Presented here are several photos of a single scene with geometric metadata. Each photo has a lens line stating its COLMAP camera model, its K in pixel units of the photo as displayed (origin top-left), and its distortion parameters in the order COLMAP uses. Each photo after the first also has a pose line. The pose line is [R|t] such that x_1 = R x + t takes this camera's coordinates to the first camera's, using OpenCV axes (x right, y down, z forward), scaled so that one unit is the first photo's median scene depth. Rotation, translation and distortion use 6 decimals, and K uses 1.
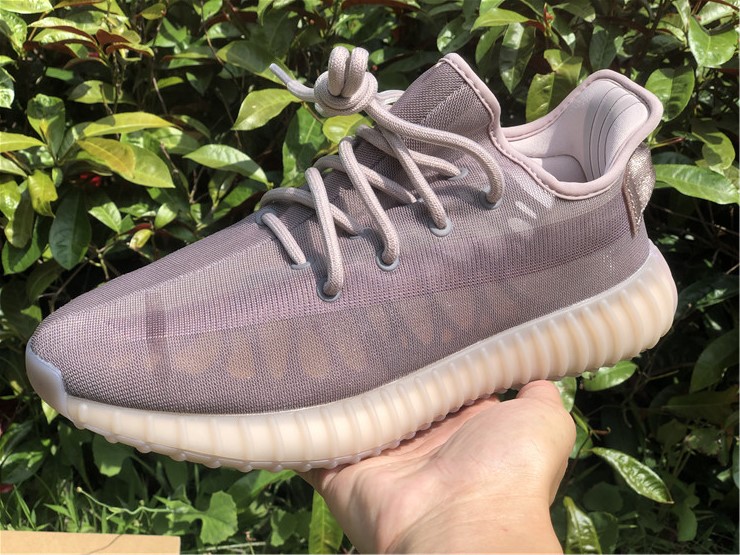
lens RADIAL K [[1154.2, 0, 370.0], [0, 1154.2, 277.5], [0, 0, 1]] dist [-0.006492, -0.268446]
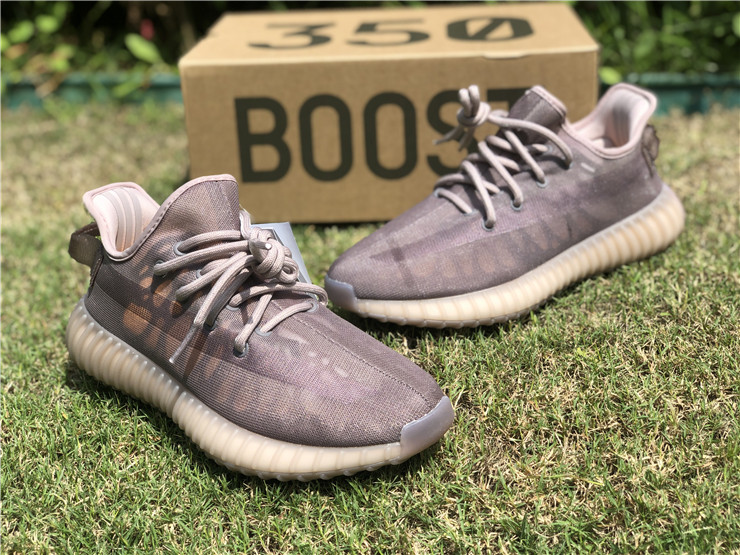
lens RADIAL K [[1128.1, 0, 370.0], [0, 1128.1, 277.5], [0, 0, 1]] dist [-0.008065, -0.152457]
pose [[0.990069, -0.139710, -0.015612, -0.188143], [0.139397, 0.990042, -0.019628, 0.094612], [0.018199, 0.017256, 0.999685, -0.690203]]
